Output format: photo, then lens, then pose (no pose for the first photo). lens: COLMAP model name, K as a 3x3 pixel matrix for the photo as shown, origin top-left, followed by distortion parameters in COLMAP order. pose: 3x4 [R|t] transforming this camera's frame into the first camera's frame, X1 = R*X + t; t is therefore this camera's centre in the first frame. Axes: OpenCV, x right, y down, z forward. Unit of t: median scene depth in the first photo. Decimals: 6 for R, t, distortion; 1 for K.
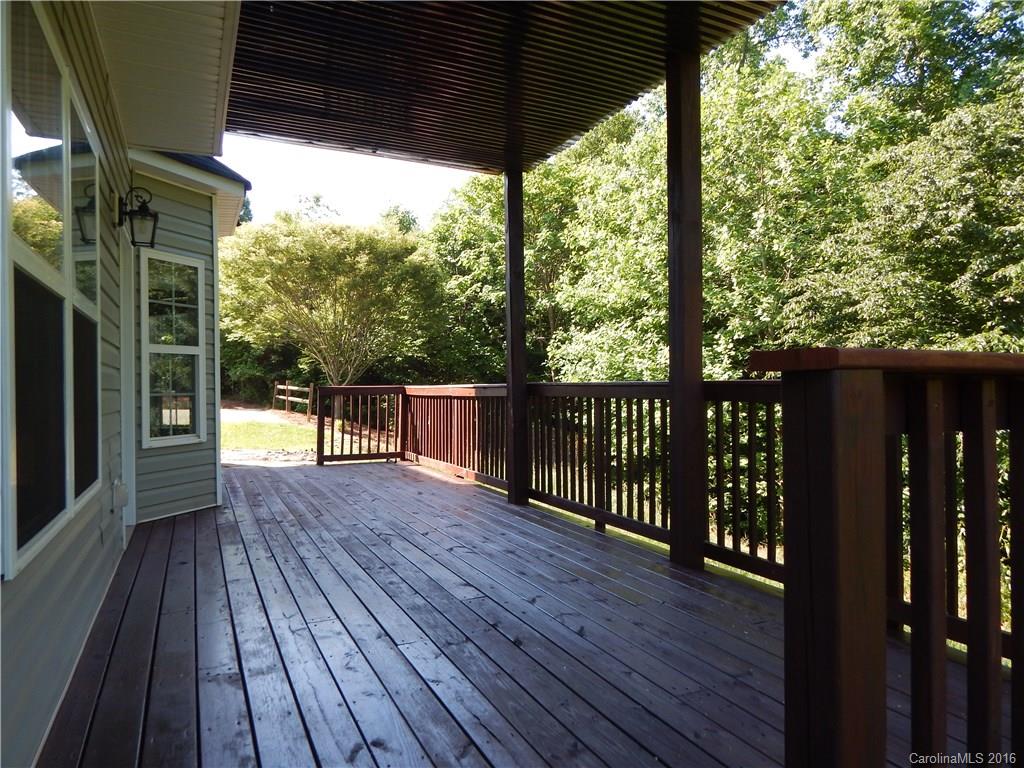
lens RADIAL K [[669.3, 0, 517.2], [0, 669.3, 374.1], [0, 0, 1]] dist [-0.021496, 0.004174]
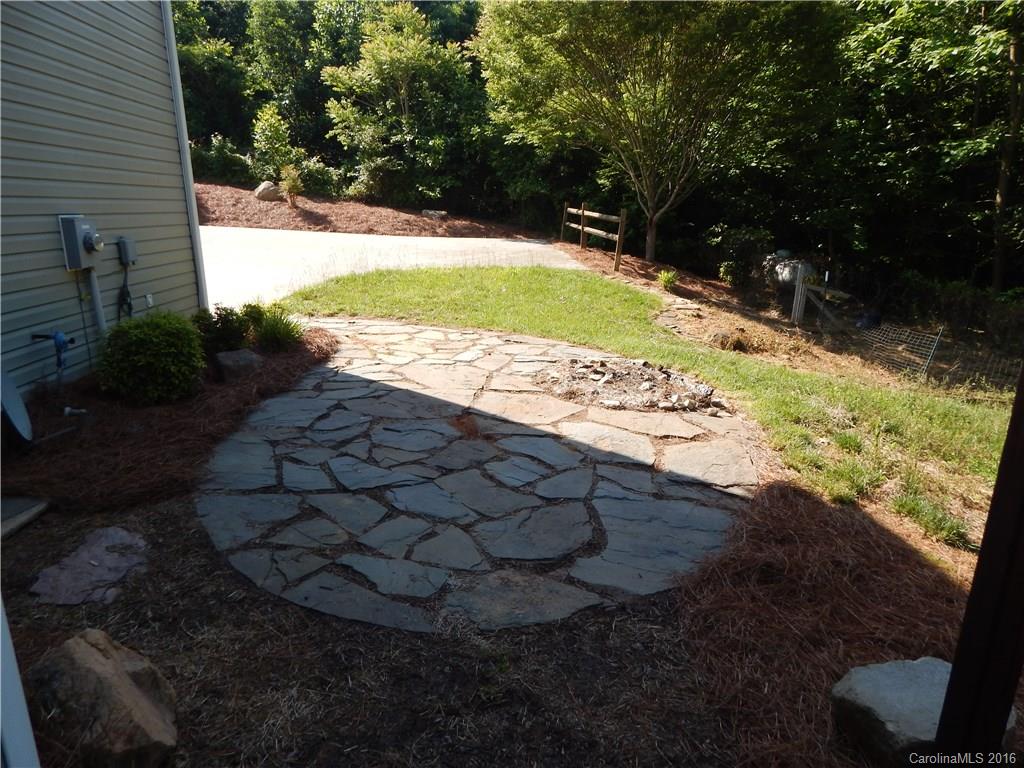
lens RADIAL K [[669.3, 0, 522.5], [0, 669.3, 388.6], [0, 0, 1]] dist [-0.021496, 0.004174]
pose [[0.924617, 0.120321, -0.361395, -0.123329], [-0.012707, 0.958012, 0.286445, -0.002839], [0.380687, -0.260260, 0.887323, 0.295930]]
